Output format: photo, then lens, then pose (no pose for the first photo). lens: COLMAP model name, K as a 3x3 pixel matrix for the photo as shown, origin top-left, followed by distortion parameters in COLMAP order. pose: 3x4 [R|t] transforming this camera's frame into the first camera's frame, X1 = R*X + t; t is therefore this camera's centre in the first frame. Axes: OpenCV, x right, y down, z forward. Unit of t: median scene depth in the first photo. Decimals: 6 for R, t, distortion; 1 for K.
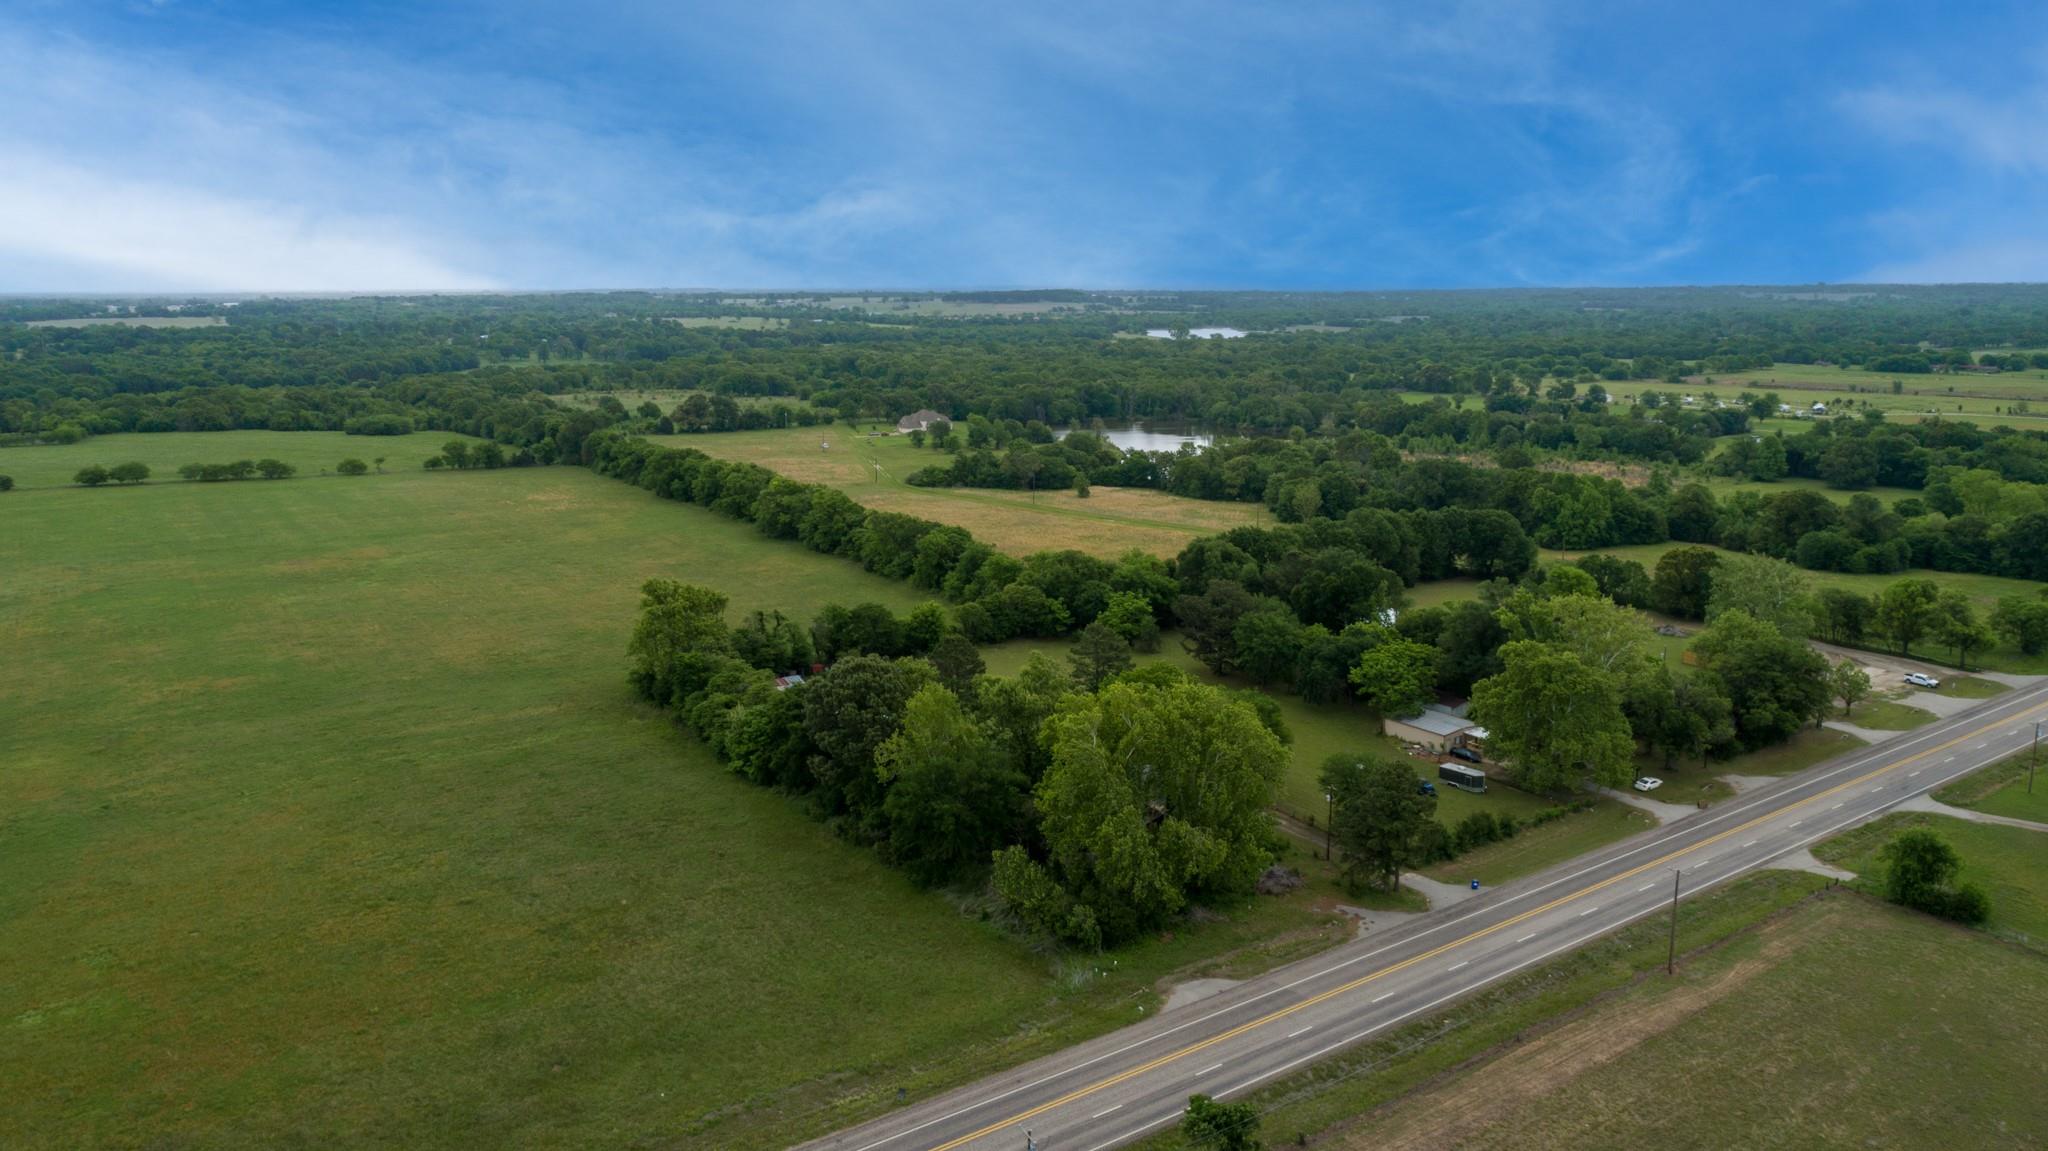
lens RADIAL K [[1387.9, 0, 1024.0], [0, 1387.9, 575.5], [0, 0, 1]] dist [-0.016004, 0.018549]
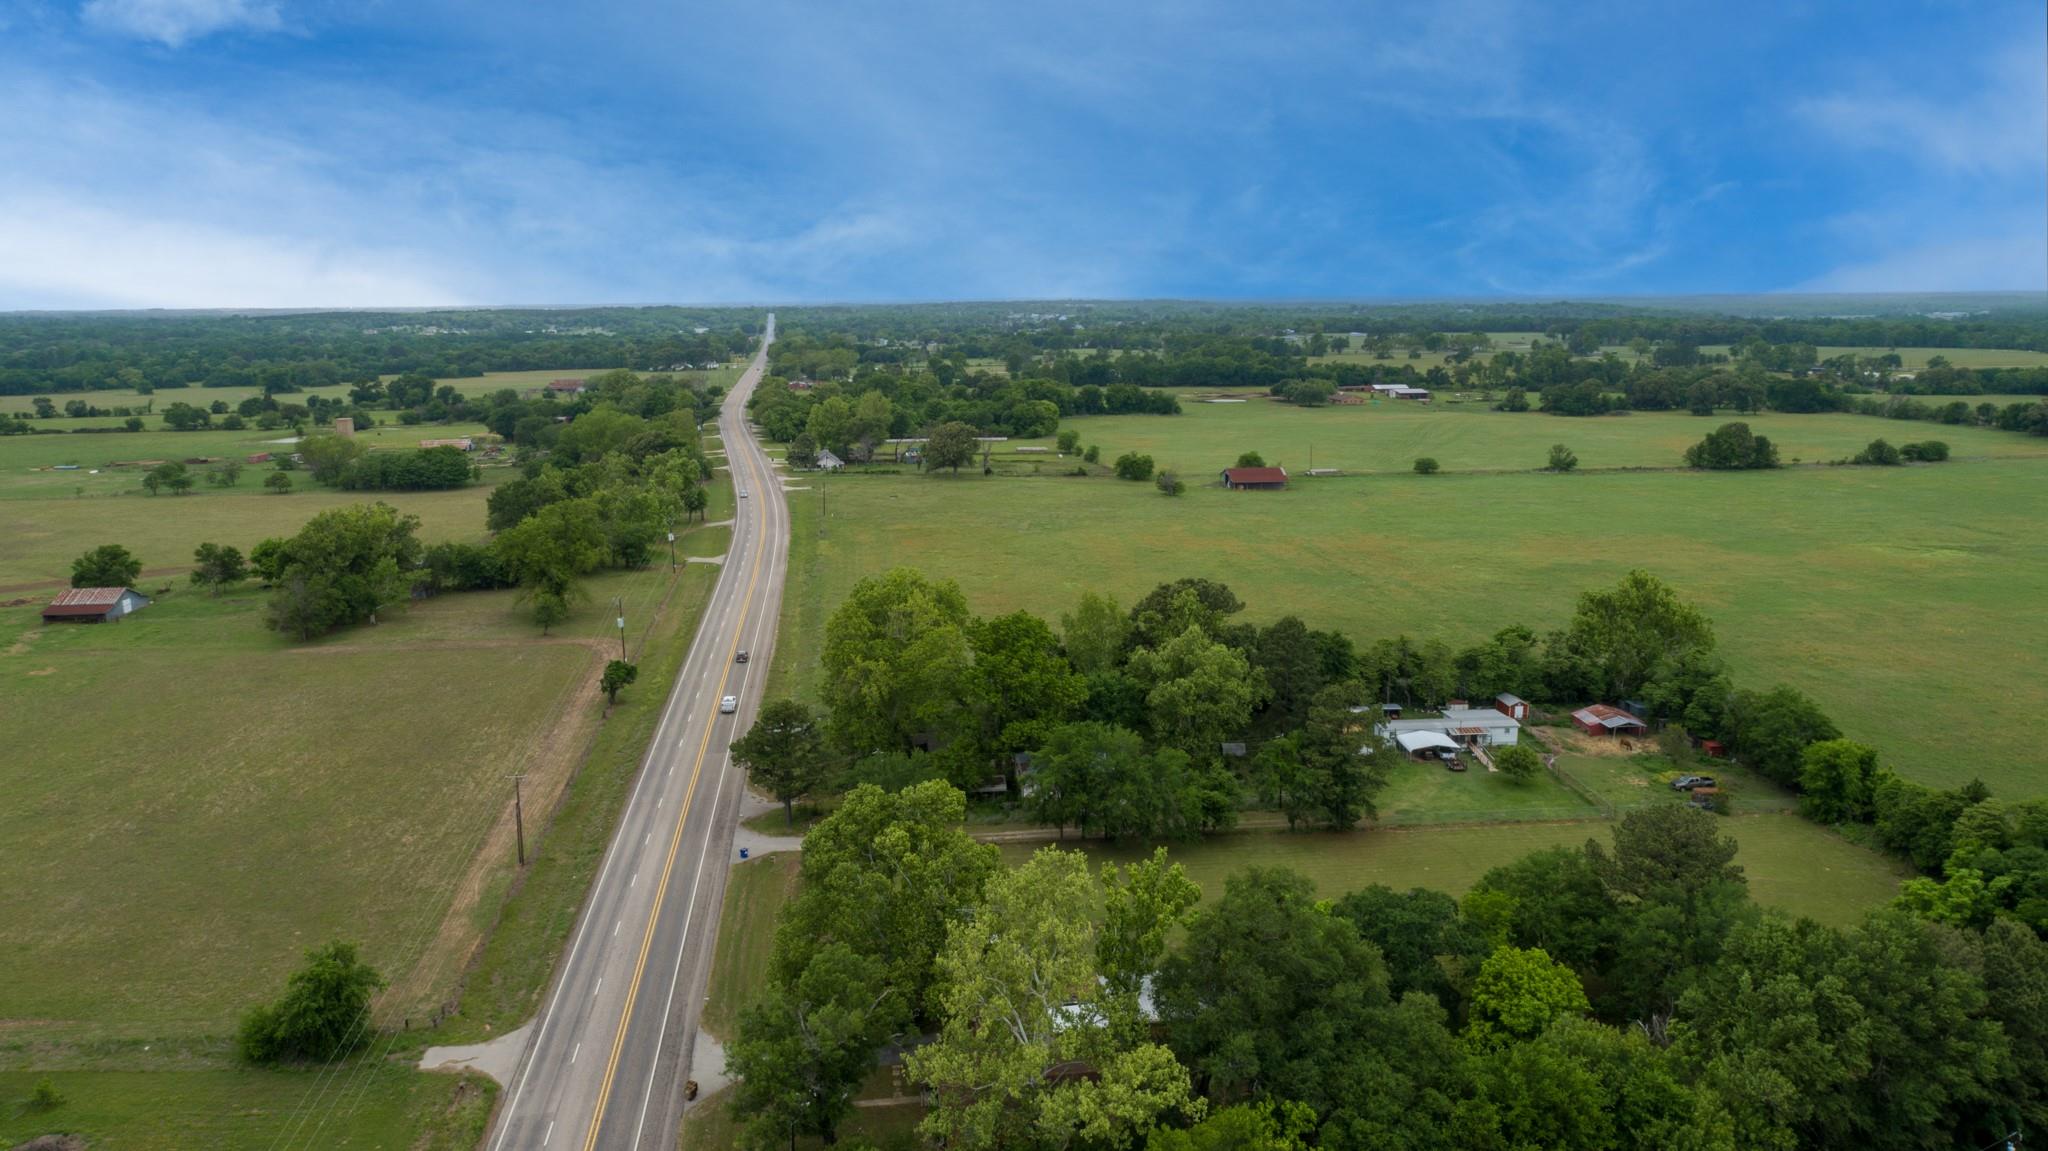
lens RADIAL K [[1387.9, 0, 1024.0], [0, 1387.9, 575.5], [0, 0, 1]] dist [-0.016004, 0.018549]
pose [[-0.463495, 0.187325, -0.866072, 1.064384], [-0.170810, 0.940179, 0.294766, -0.286846], [0.869480, 0.284557, -0.403771, 1.541770]]
